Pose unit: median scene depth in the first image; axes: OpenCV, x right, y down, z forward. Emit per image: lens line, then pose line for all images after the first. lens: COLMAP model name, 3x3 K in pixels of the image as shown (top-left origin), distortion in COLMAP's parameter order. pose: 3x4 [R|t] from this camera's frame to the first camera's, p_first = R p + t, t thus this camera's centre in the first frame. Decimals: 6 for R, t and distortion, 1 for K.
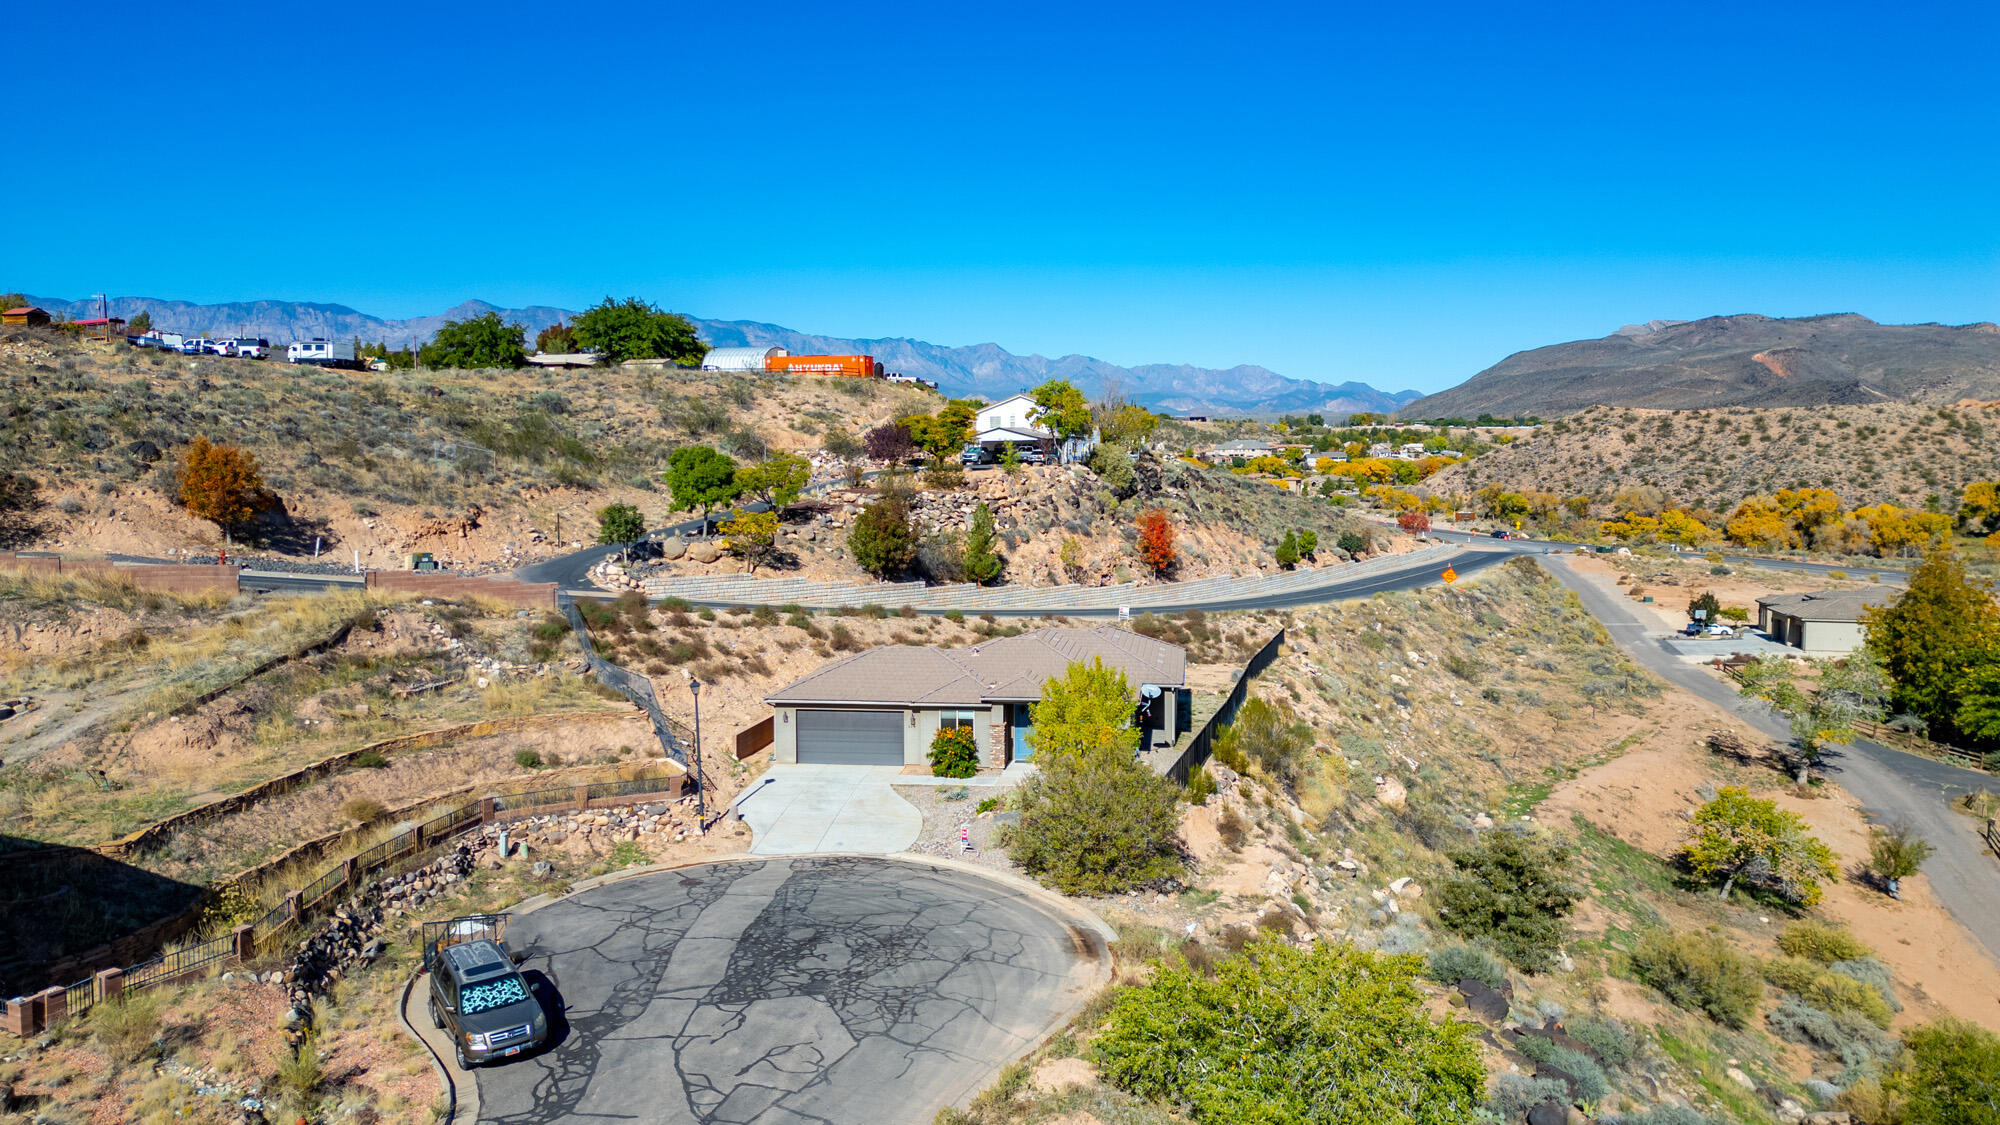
lens RADIAL K [[1401.0, 0, 996.8], [0, 1401.0, 574.3], [0, 0, 1]] dist [0.095245, -0.102074]
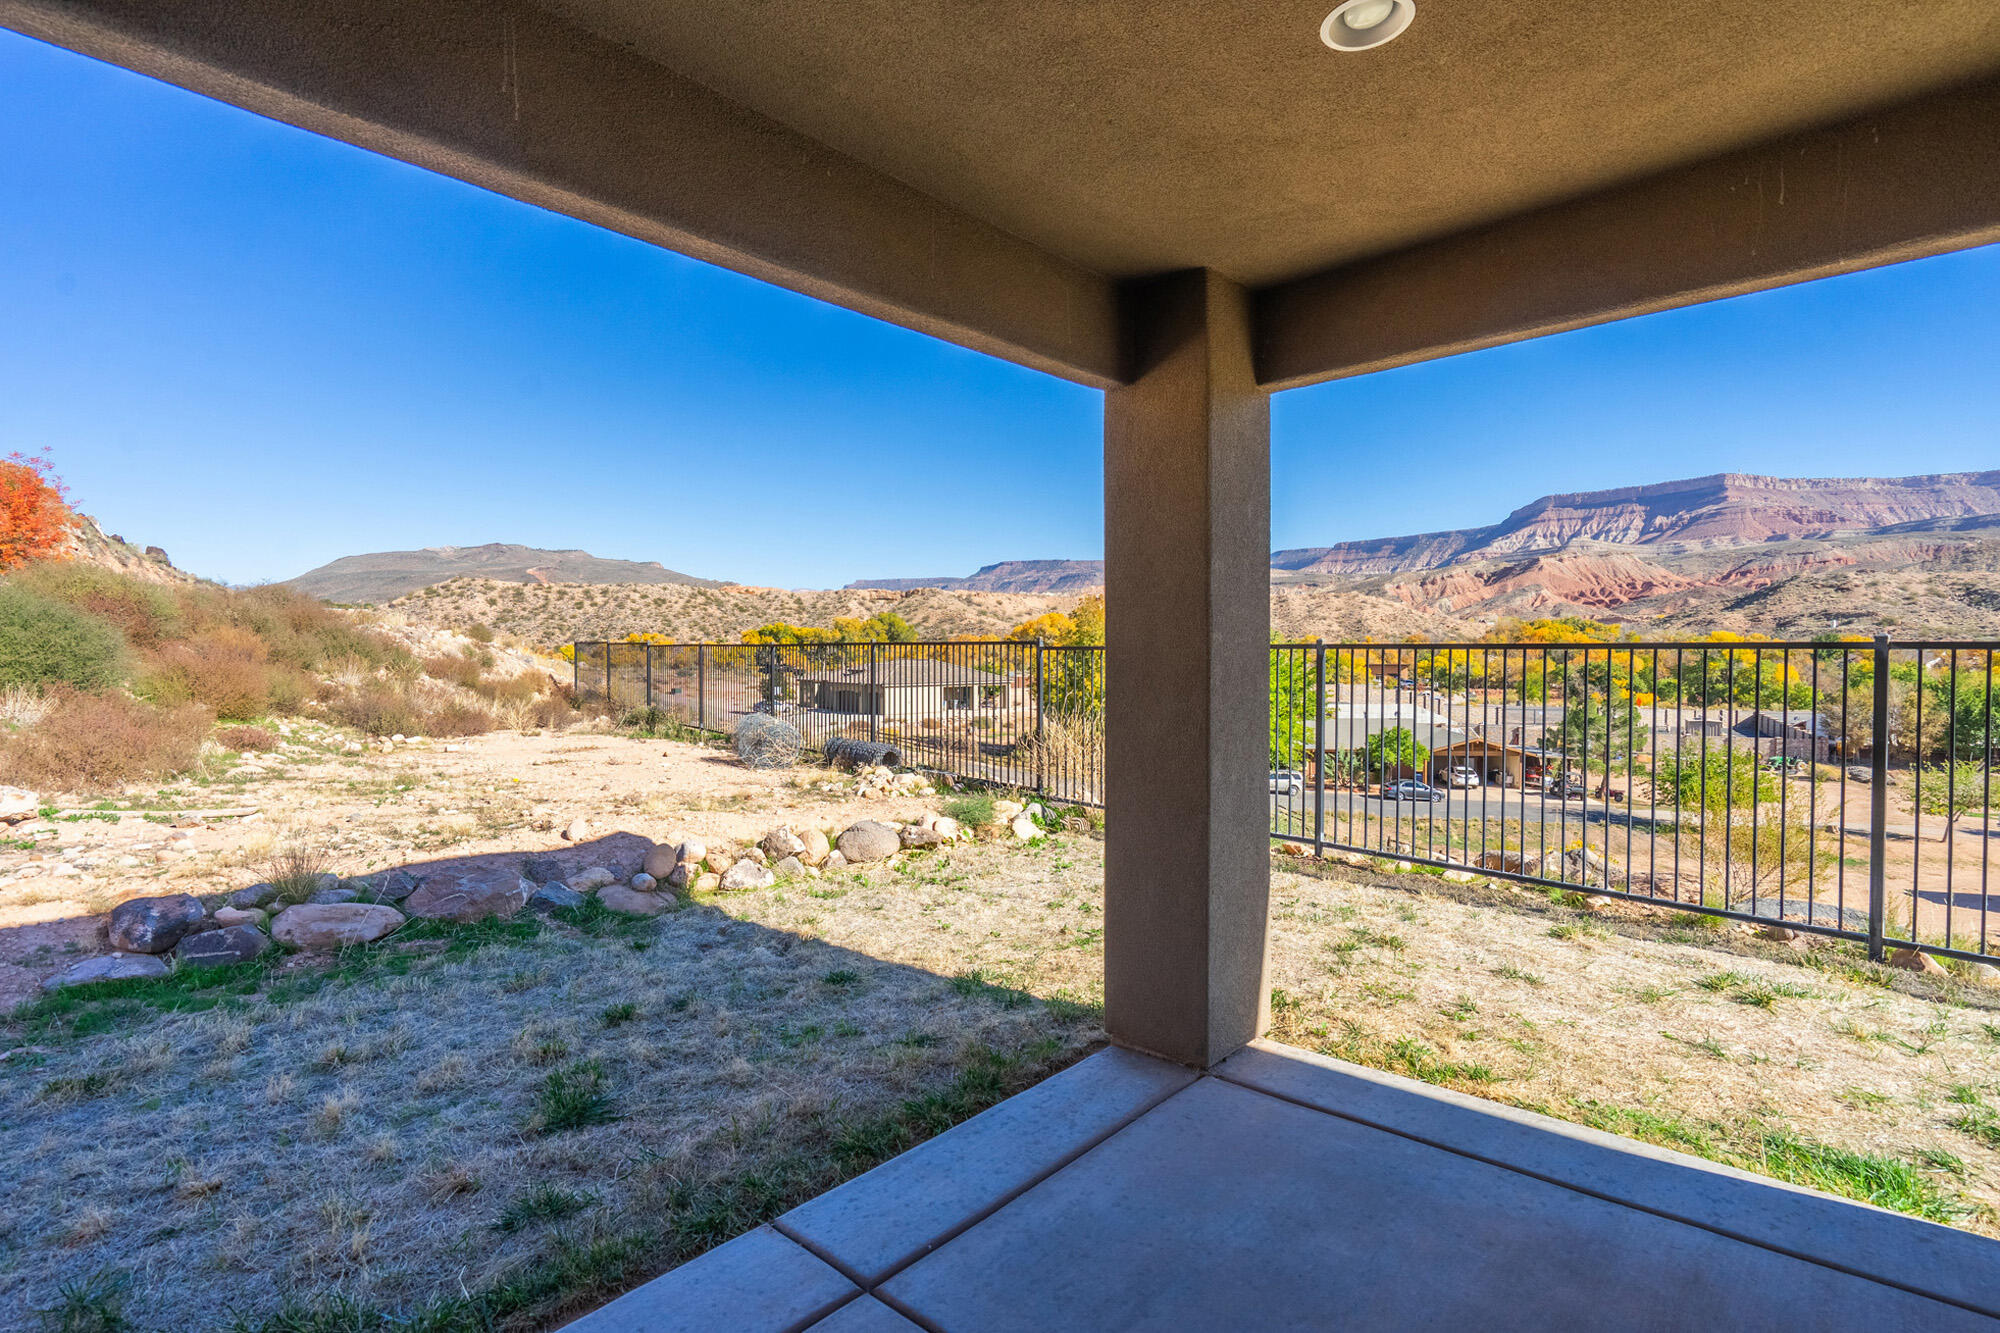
lens RADIAL K [[942.6, 0, 994.7], [0, 942.6, 668.8], [0, 0, 1]] dist [0.003411, -0.000236]
pose [[0.575278, -0.017859, 0.817763, 0.041199], [0.063363, 0.997730, -0.022785, 0.038325], [-0.815500, 0.064923, 0.575104, 0.501434]]
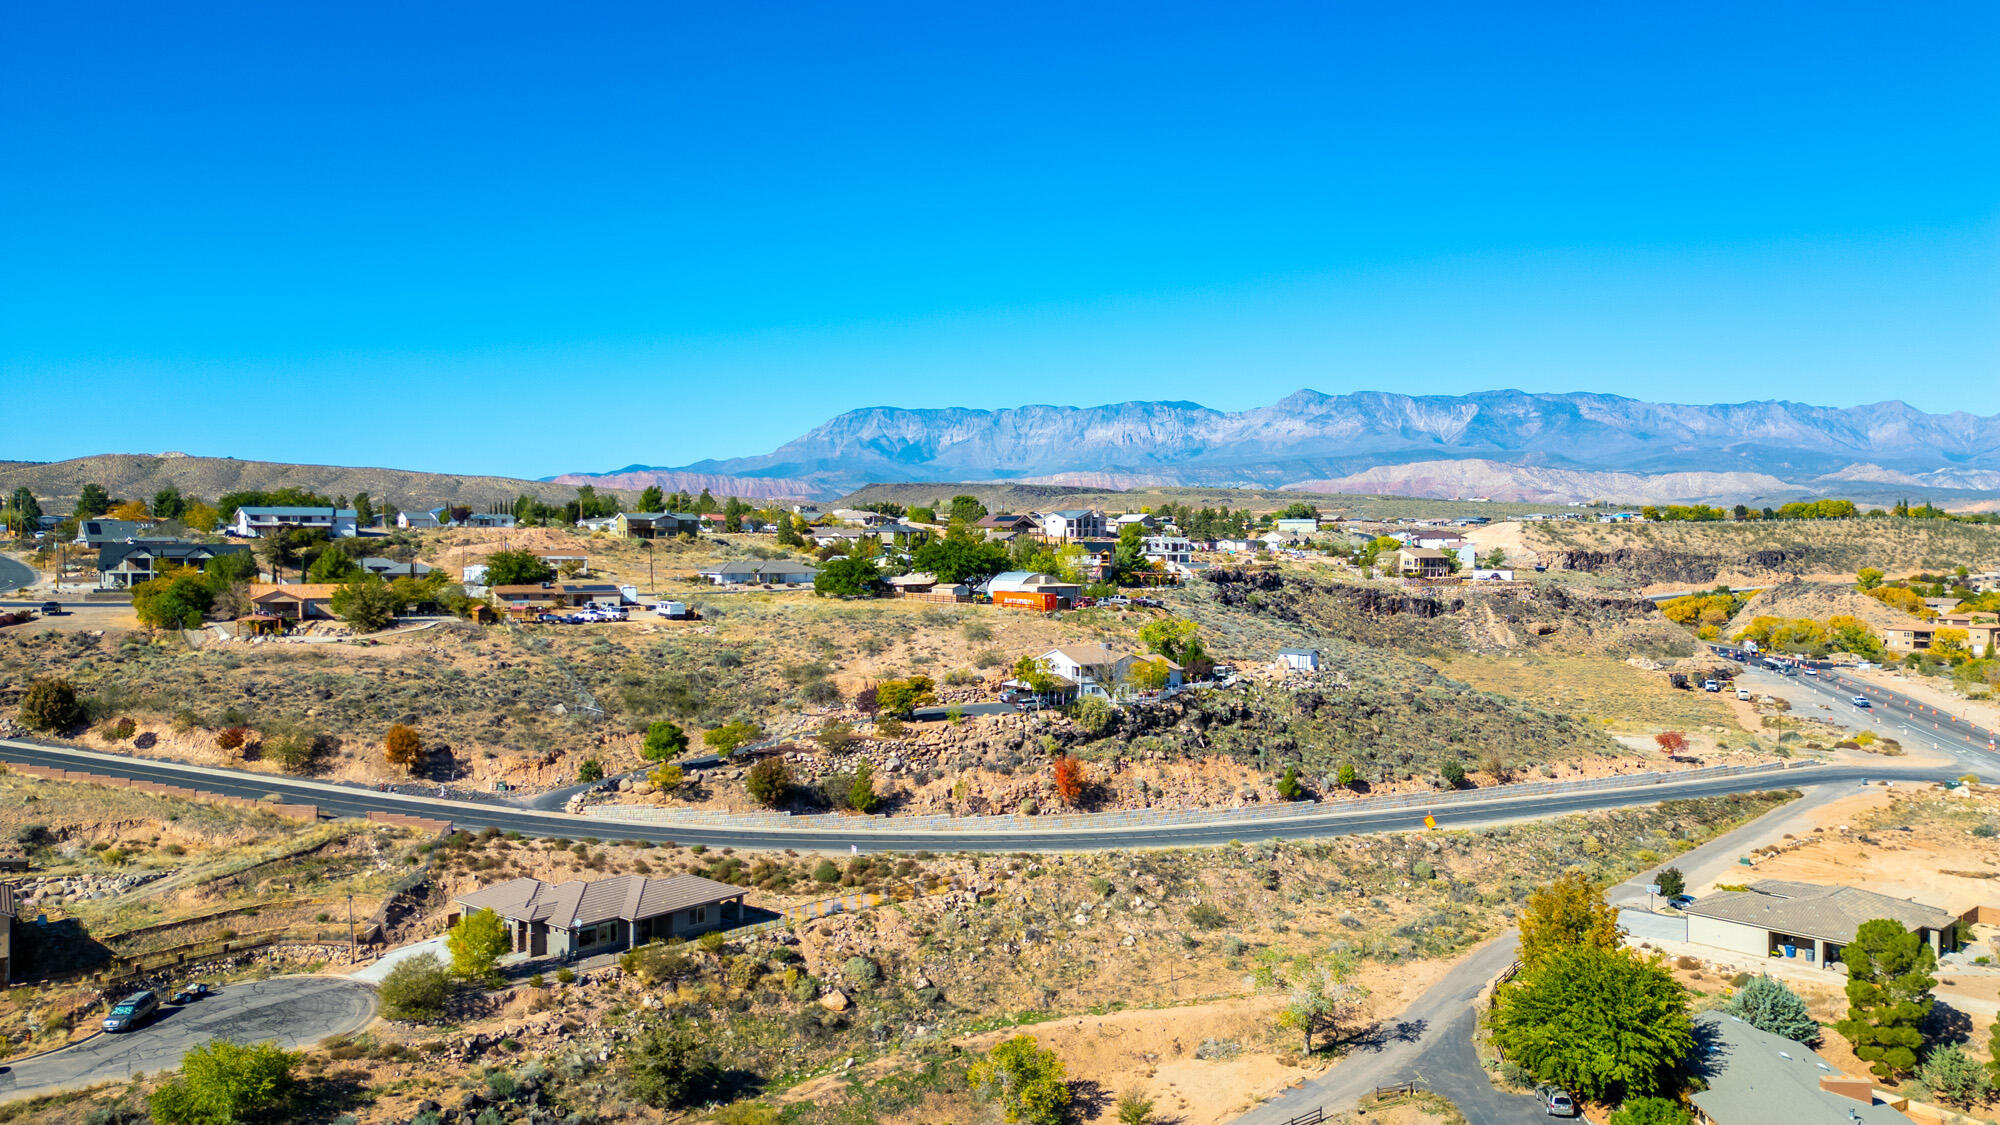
lens RADIAL K [[1409.5, 0, 1000.0], [0, 1409.5, 562.5], [0, 0, 1]] dist [0.073413, -0.057951]
pose [[0.834479, 0.016956, -0.550779, 0.673328], [-0.048484, 0.997909, -0.042737, -0.144503], [0.548903, 0.062367, 0.833556, -0.140334]]
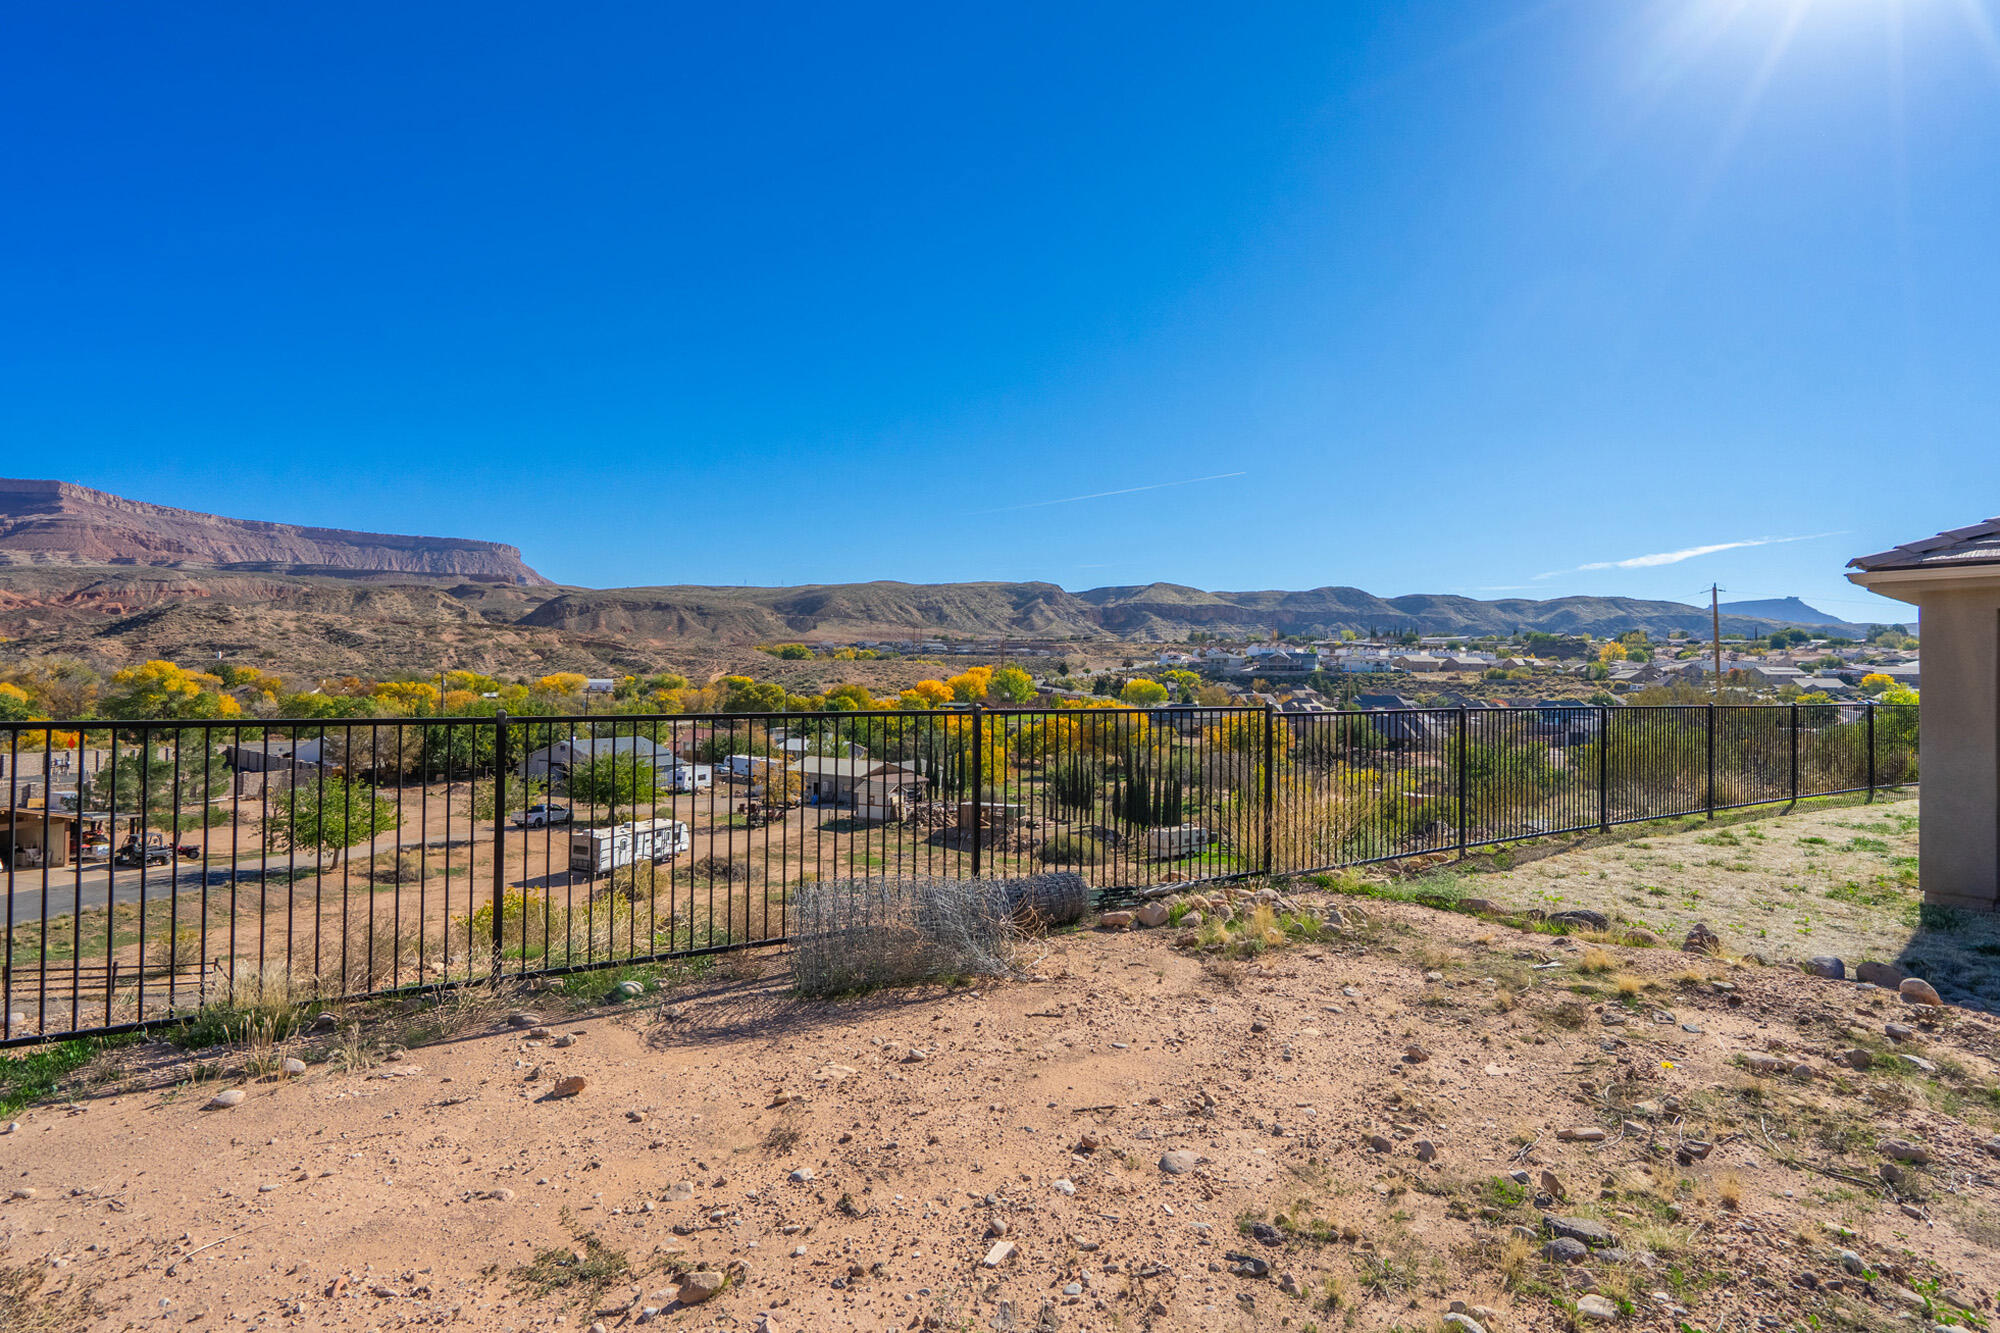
lens RADIAL K [[954.5, 0, 1006.4], [0, 954.5, 673.0], [0, 0, 1]] dist [-0.011240, 0.008541]
pose [[-0.738325, 0.002359, 0.674441, 0.066839], [0.046459, 0.997796, 0.047370, 0.028632], [-0.672844, 0.066308, -0.736807, 0.592390]]
